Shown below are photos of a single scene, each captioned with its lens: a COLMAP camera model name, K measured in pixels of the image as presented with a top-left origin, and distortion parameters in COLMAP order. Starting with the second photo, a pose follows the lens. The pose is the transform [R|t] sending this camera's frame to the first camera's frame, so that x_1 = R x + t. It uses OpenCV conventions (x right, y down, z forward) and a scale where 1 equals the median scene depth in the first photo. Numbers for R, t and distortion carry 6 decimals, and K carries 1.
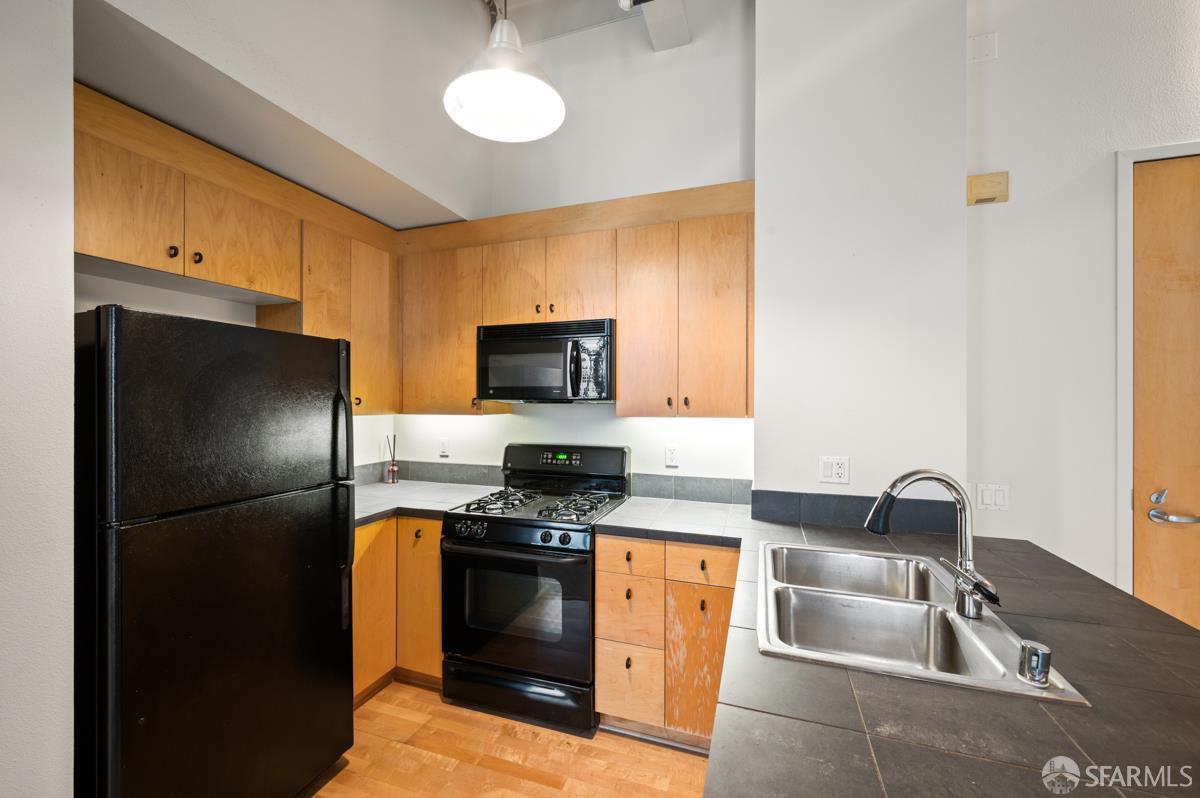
lens RADIAL K [[476.4, 0, 601.0], [0, 476.4, 404.0], [0, 0, 1]] dist [-0.001445, -0.000085]
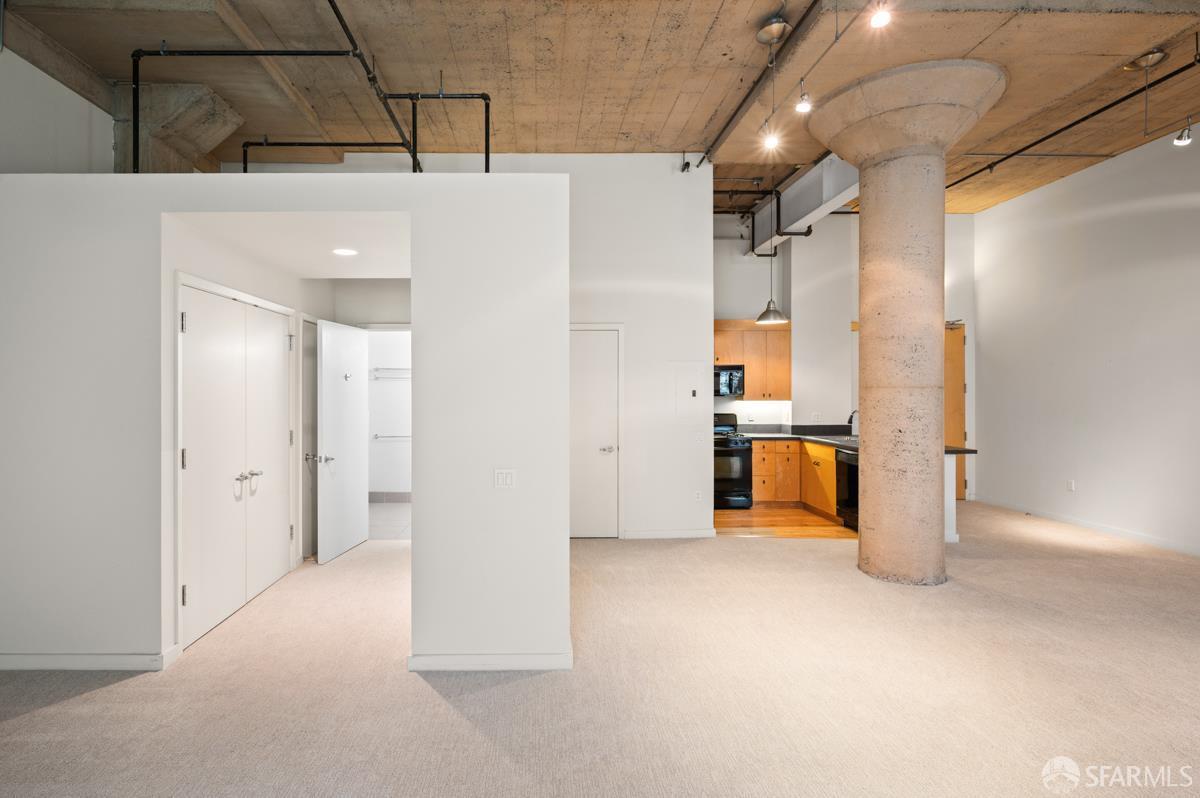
lens RADIAL K [[593.1, 0, 596.3], [0, 593.1, 391.7], [0, 0, 1]] dist [0.001620, -0.000637]
pose [[0.940013, -0.007011, 0.341067, -1.911147], [0.007624, 0.999971, -0.000455, -0.031219], [-0.341053, 0.003028, 0.940039, -1.881162]]
